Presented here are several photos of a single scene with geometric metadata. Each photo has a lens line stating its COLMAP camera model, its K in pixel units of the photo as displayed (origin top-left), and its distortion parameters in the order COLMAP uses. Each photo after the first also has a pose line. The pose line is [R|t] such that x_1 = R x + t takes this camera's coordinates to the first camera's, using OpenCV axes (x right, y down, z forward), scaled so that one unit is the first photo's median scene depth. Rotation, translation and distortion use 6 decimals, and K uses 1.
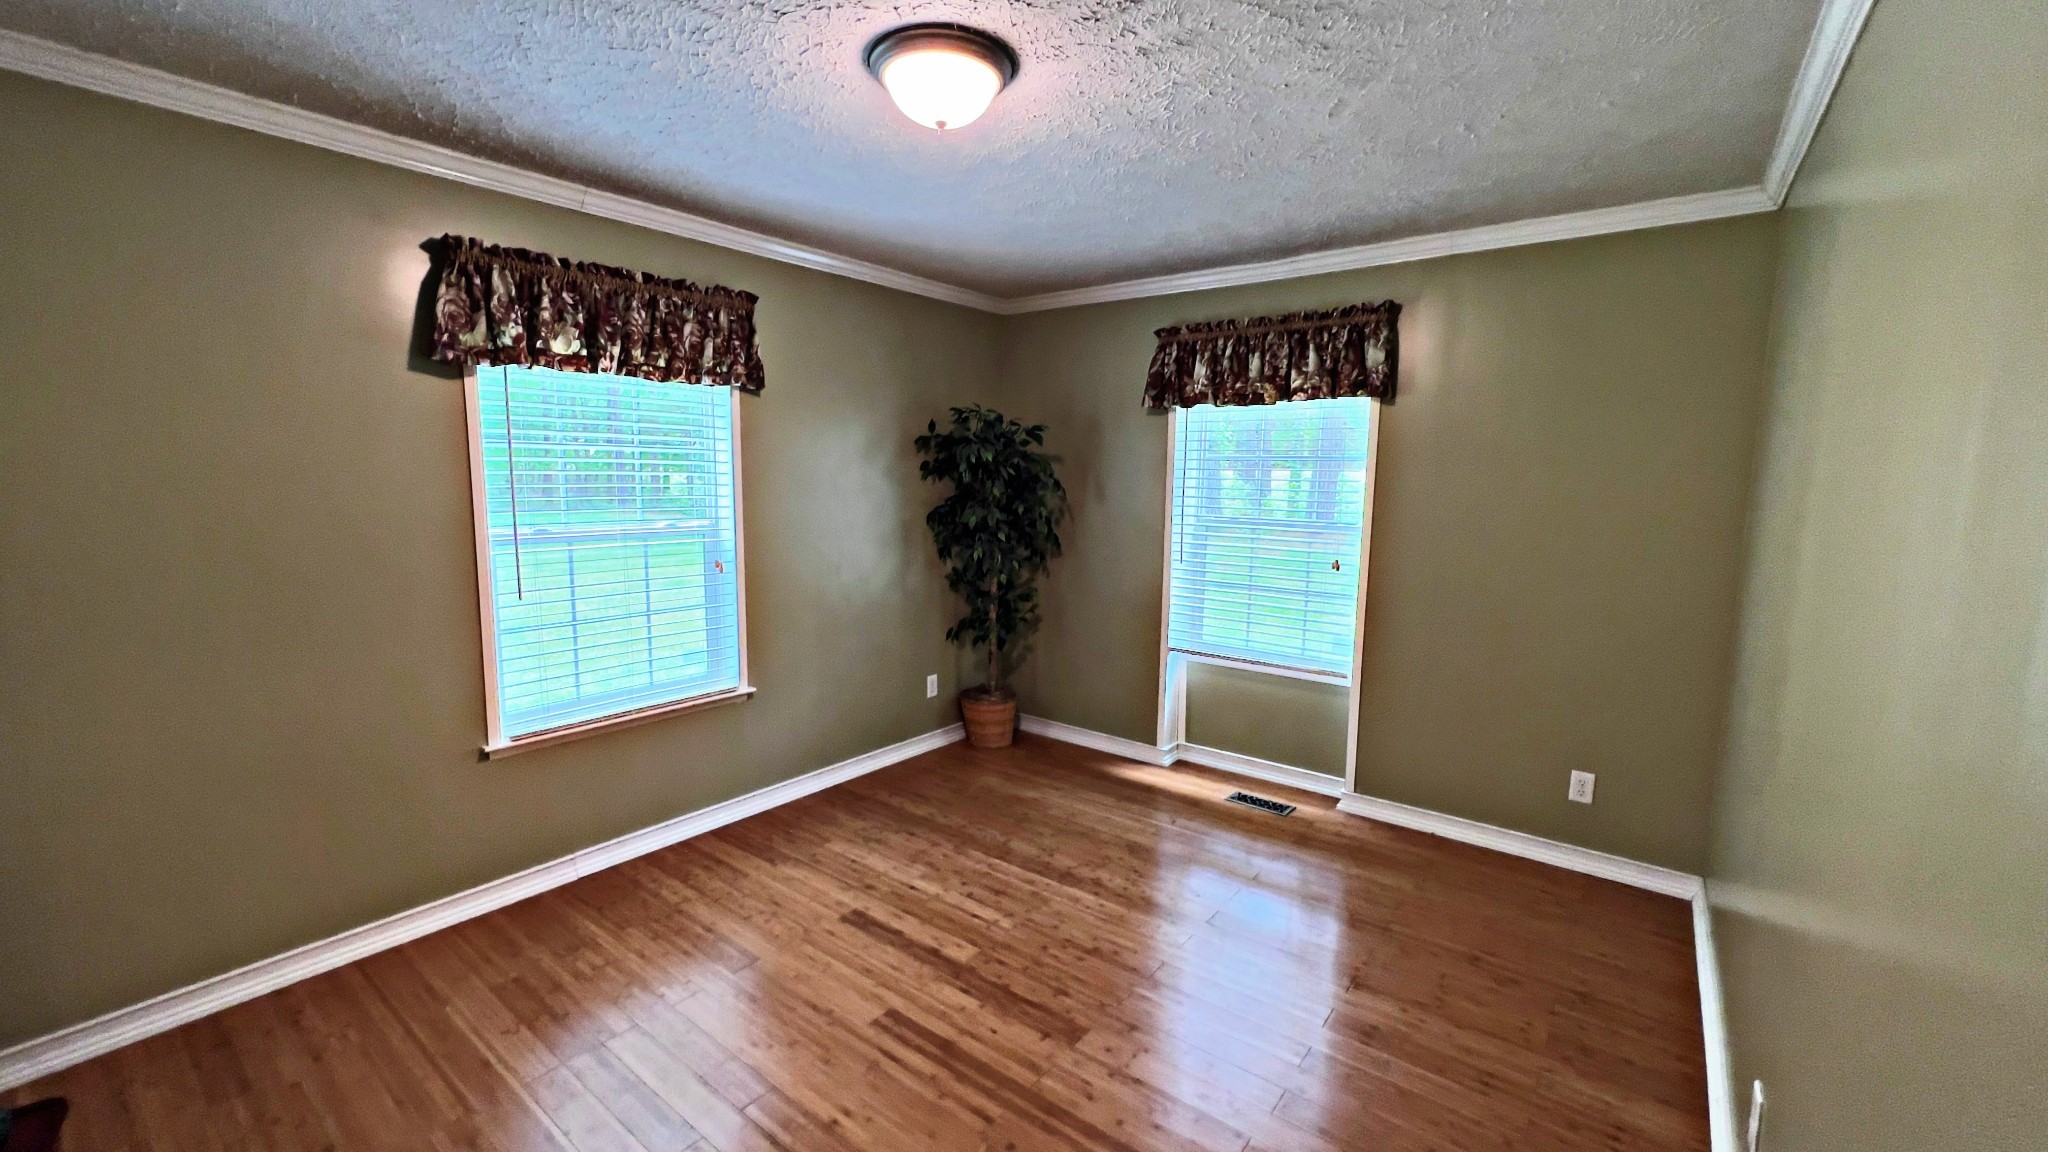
lens RADIAL K [[818.7, 0, 1019.2], [0, 818.7, 574.7], [0, 0, 1]] dist [0.000993, 0.001000]
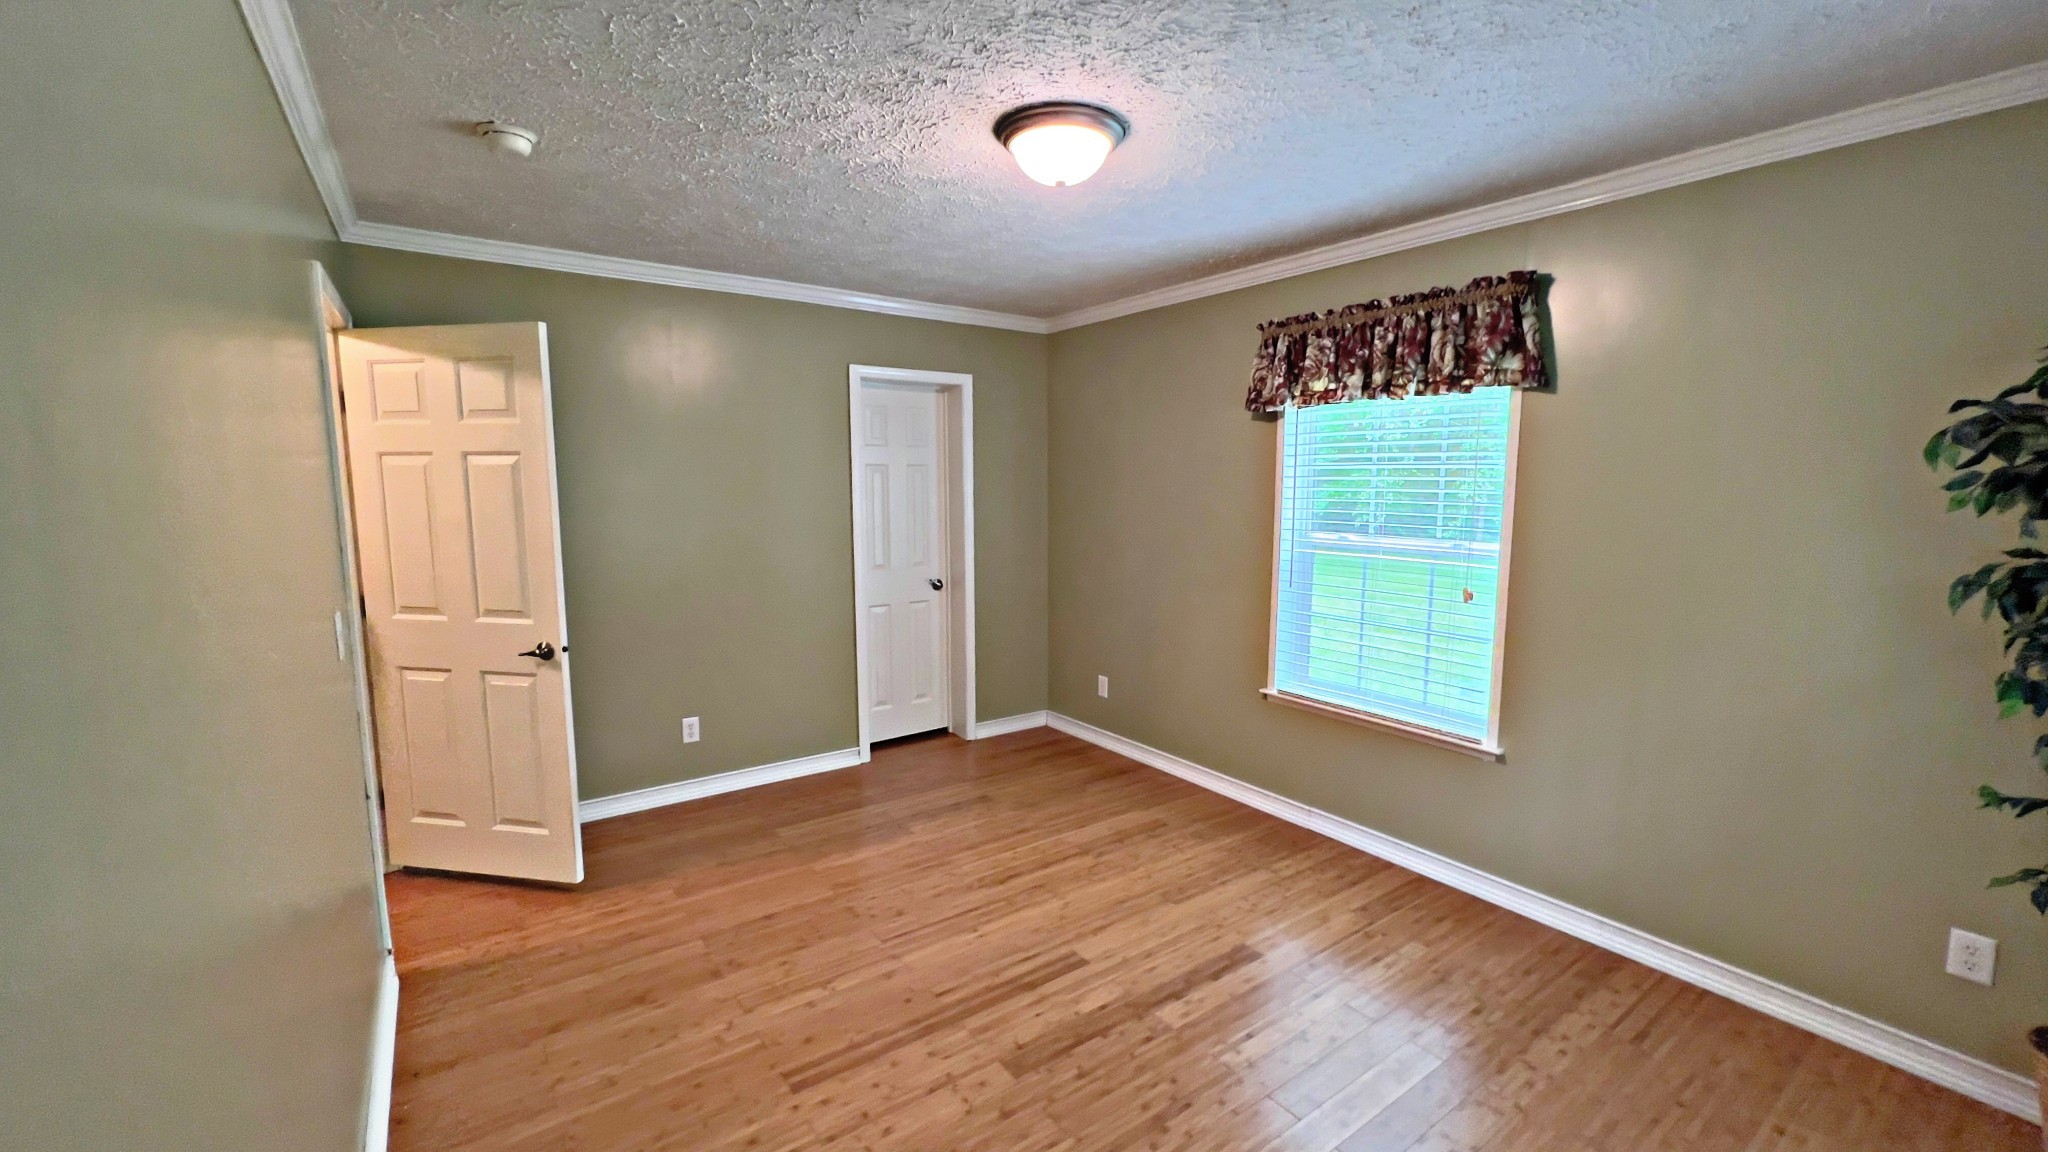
lens RADIAL K [[818.7, 0, 1020.0], [0, 818.7, 574.4], [0, 0, 1]] dist [0.000993, 0.001000]
pose [[-0.287036, 0.093447, -0.953351, 0.717373], [-0.124866, 0.983089, 0.133957, -0.105199], [0.949747, 0.157491, -0.270514, 0.909062]]
